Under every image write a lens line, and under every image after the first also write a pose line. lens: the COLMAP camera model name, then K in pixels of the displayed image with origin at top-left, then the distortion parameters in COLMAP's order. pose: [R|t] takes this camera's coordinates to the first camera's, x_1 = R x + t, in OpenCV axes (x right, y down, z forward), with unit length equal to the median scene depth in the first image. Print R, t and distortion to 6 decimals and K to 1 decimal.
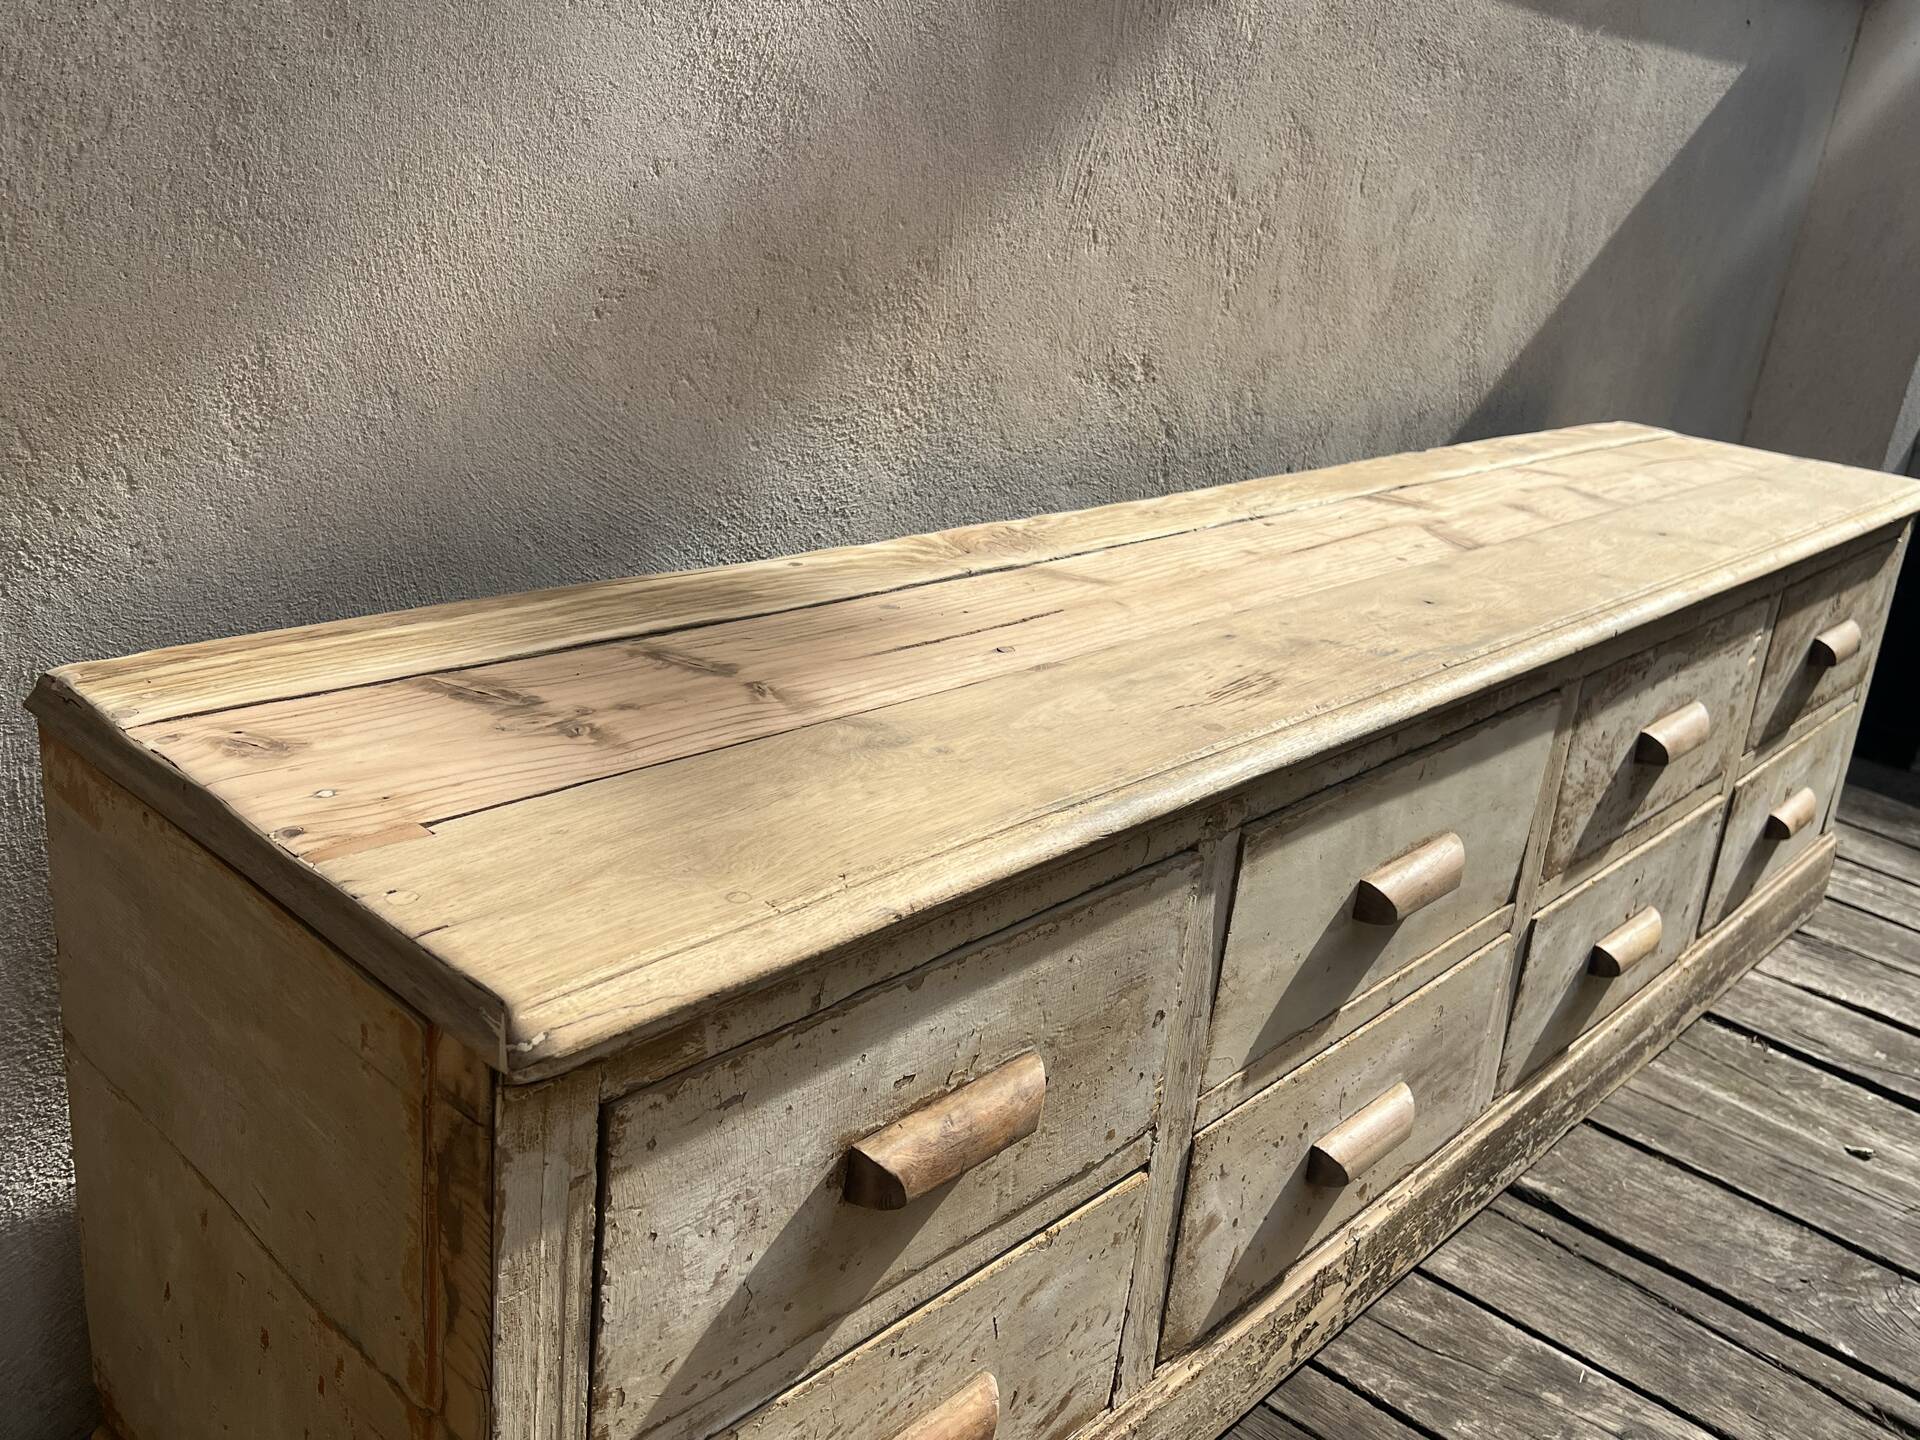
lens RADIAL K [[1720.8, 0, 984.8], [0, 1720.8, 726.7], [0, 0, 1]] dist [0.088983, -0.198727]
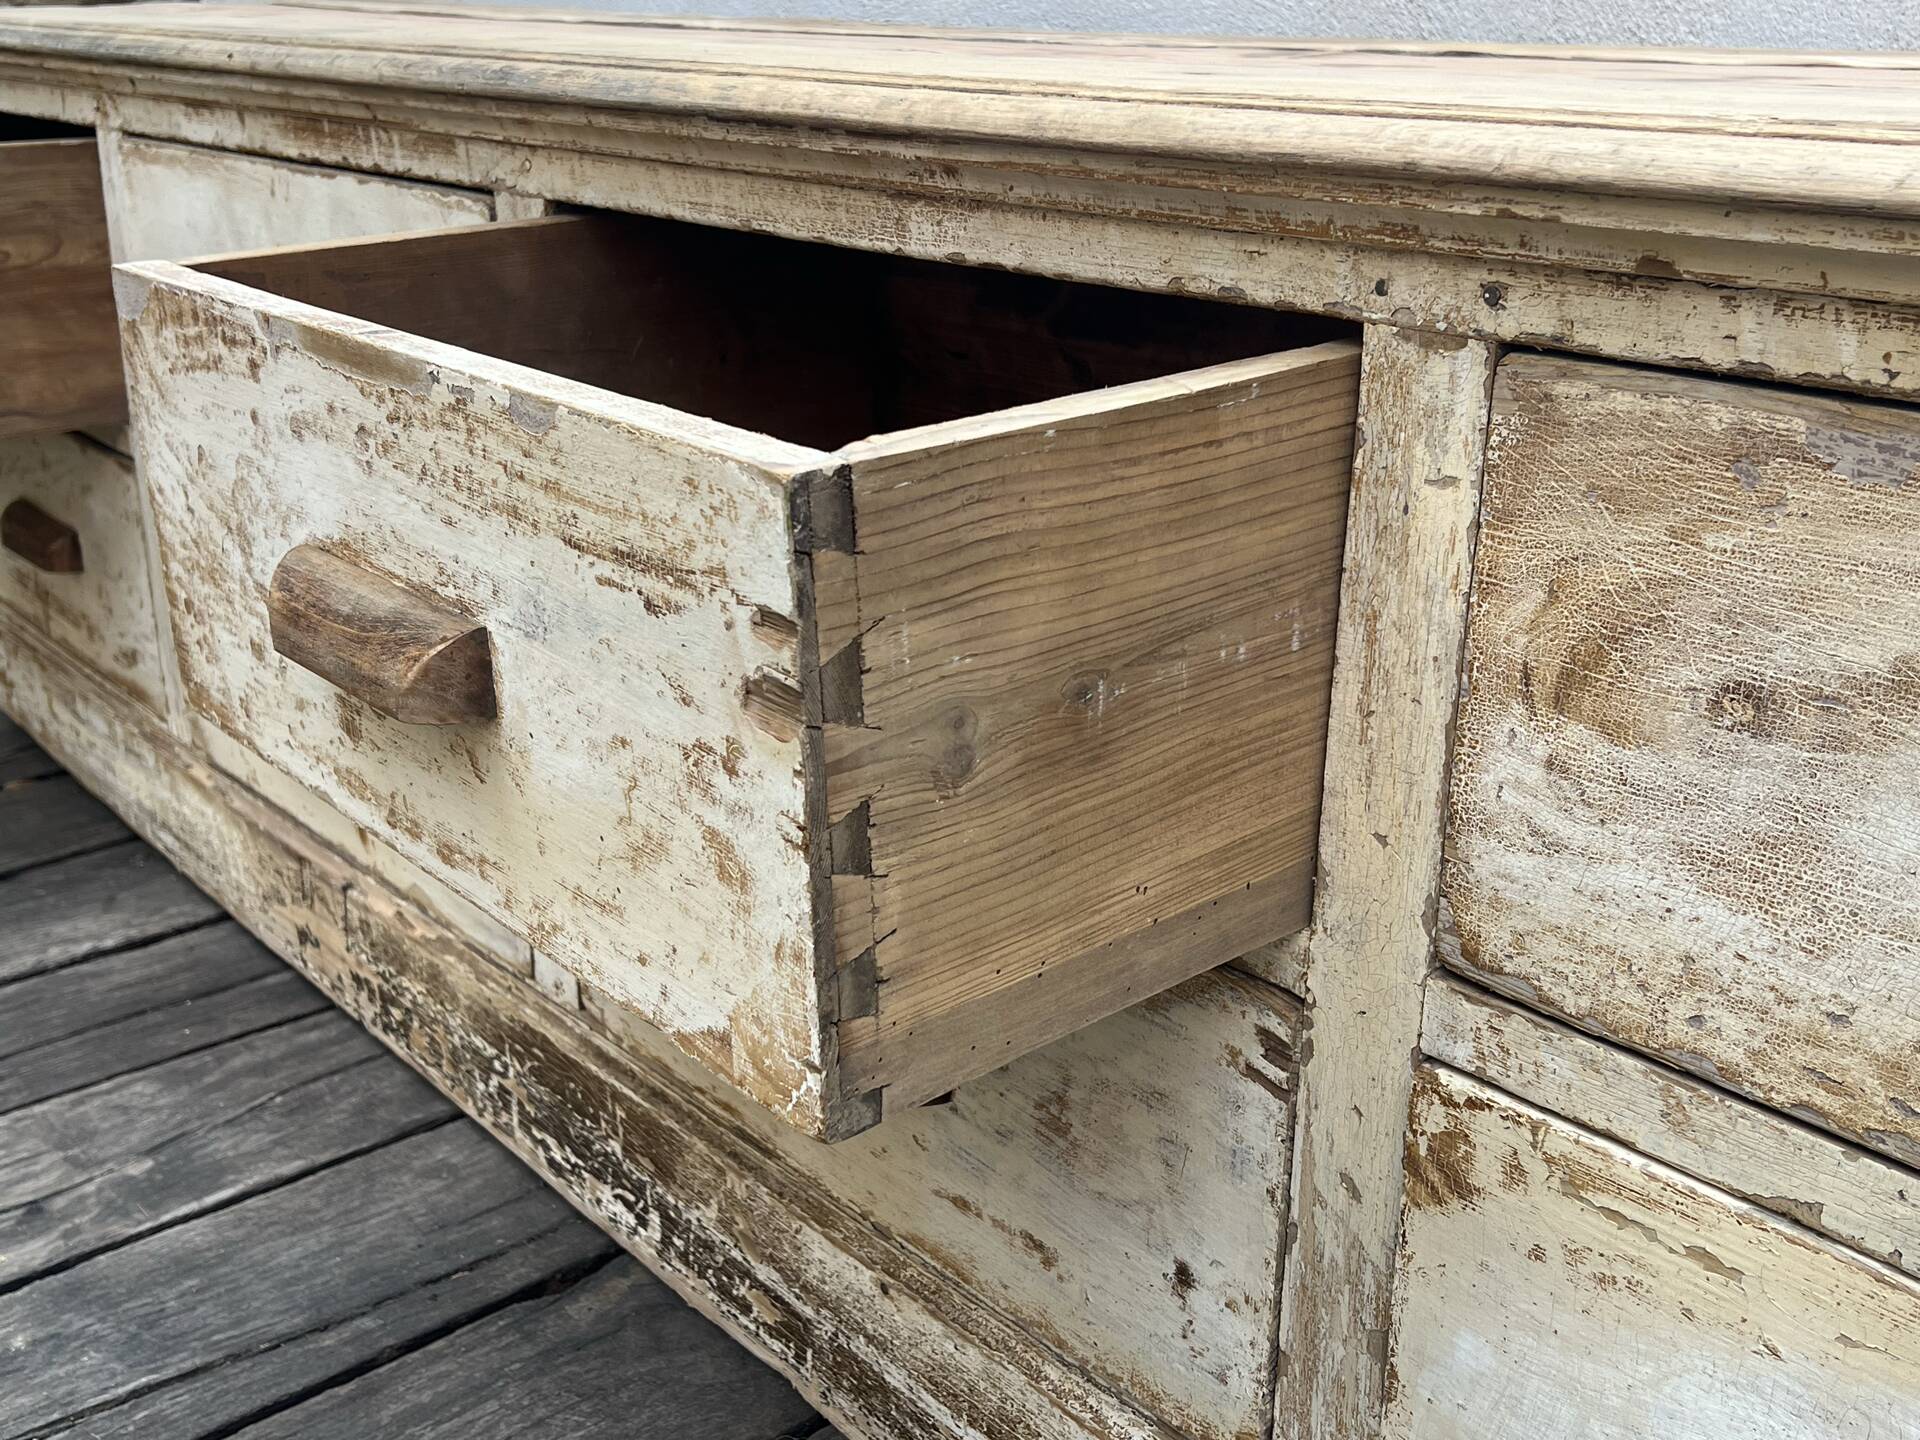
lens RADIAL K [[2111.1, 0, 954.4], [0, 2111.1, 738.2], [0, 0, 1]] dist [0.152497, -0.404695]
pose [[-0.161294, 0.225062, -0.960901, 1.091712], [-0.362015, 0.892287, 0.269757, -0.114120], [0.918112, 0.391371, -0.062444, 1.324554]]
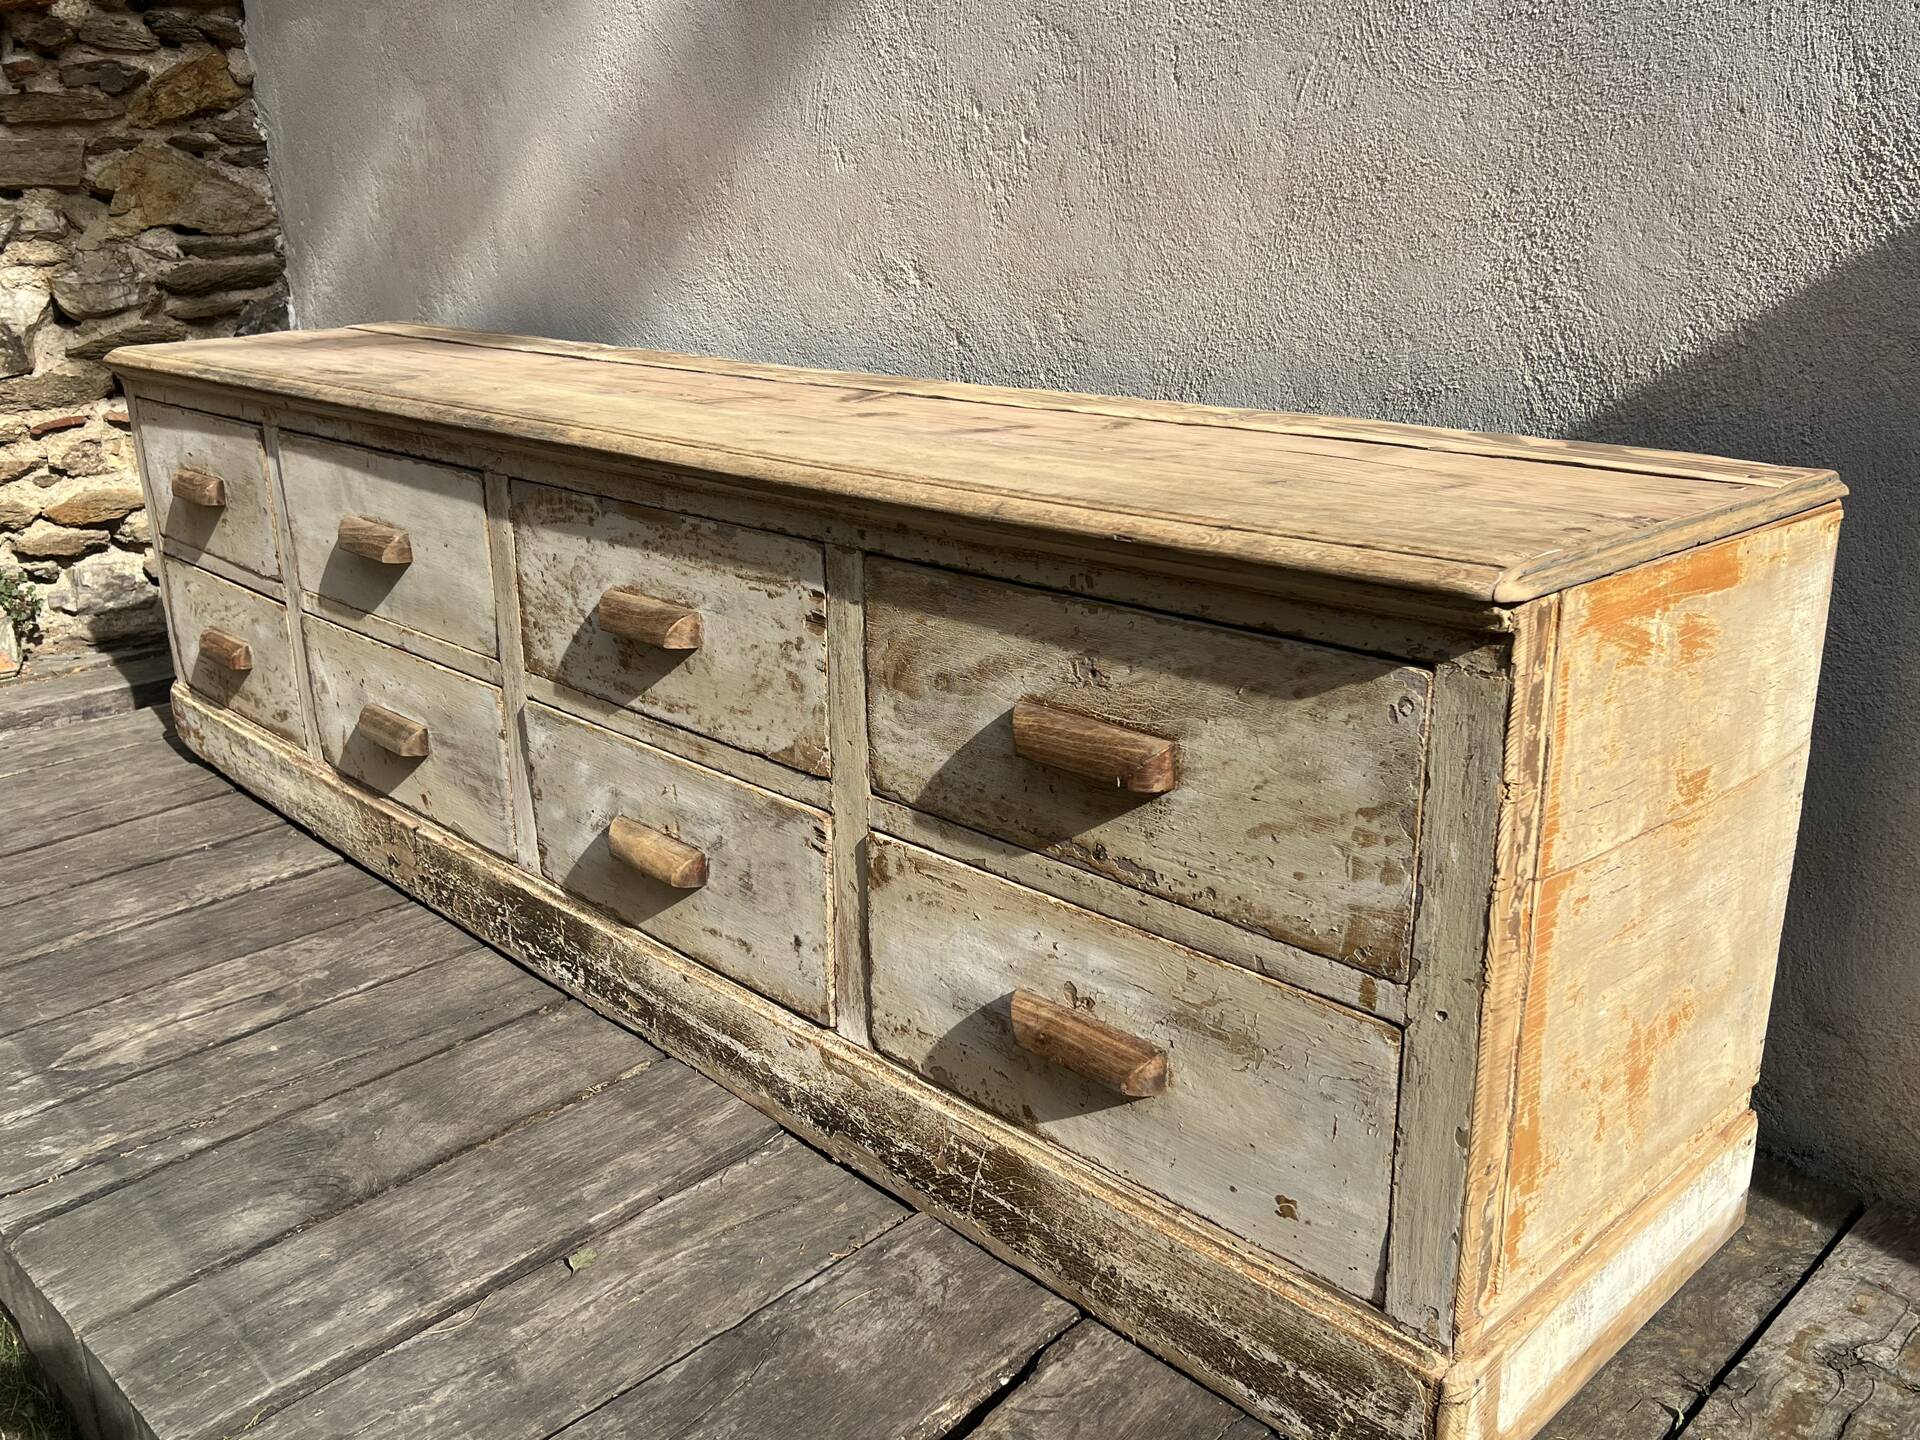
lens RADIAL K [[1723.1, 0, 938.5], [0, 1723.1, 721.4], [0, 0, 1]] dist [0.085671, -0.146577]
pose [[-0.115439, 0.193663, -0.974253, 1.582397], [-0.333084, 0.916476, 0.221645, -0.248677], [0.935804, 0.350095, -0.041291, 1.480062]]
